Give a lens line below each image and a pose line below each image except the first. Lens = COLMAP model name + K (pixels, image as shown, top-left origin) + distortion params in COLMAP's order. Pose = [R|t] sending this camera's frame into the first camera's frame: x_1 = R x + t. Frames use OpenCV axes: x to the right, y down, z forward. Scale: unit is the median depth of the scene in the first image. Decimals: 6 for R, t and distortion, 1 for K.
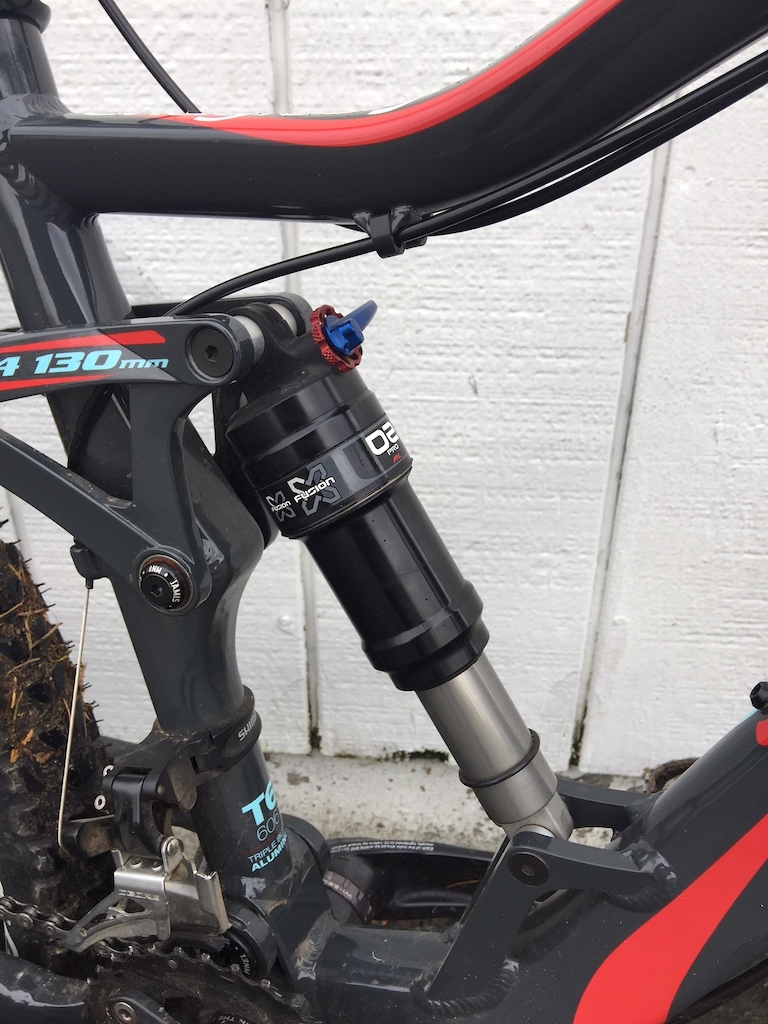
lens RADIAL K [[868.6, 0, 384.0], [0, 868.6, 512.0], [0, 0, 1]] dist [0.050895, -0.119387]
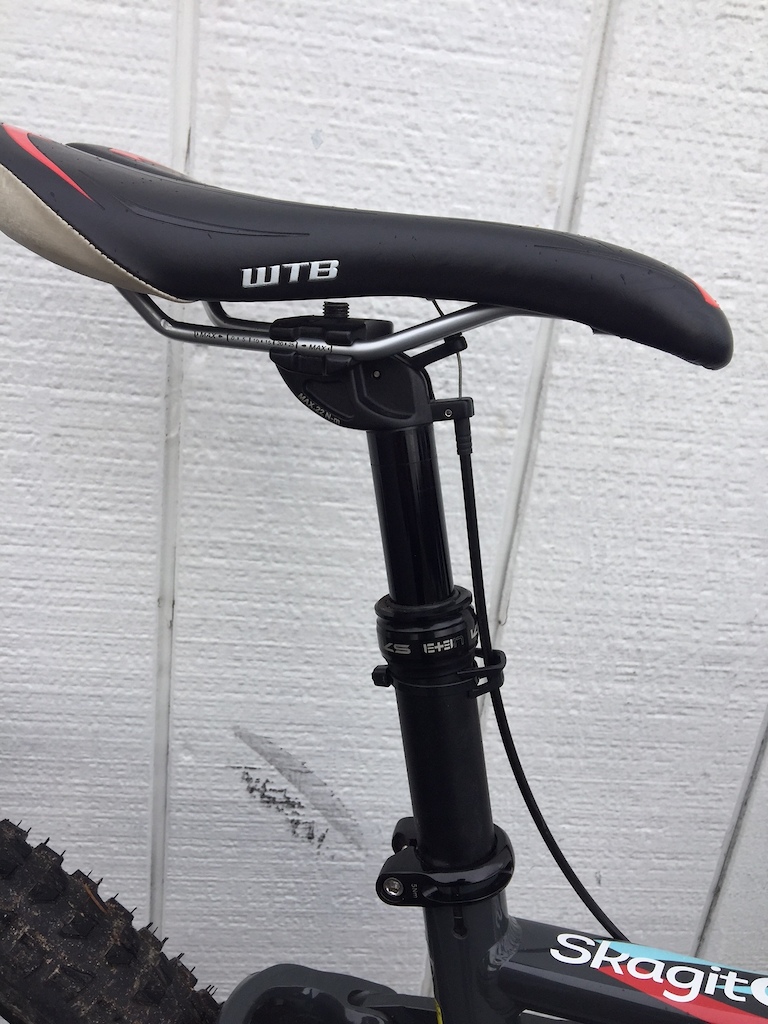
lens RADIAL K [[868.6, 0, 384.0], [0, 868.6, 512.0], [0, 0, 1]] dist [0.050895, -0.119387]
pose [[0.979262, 0.047388, 0.196978, -0.464027], [-0.018122, 0.988851, -0.147802, -0.482213], [-0.201786, 0.141167, 0.969203, -0.171335]]
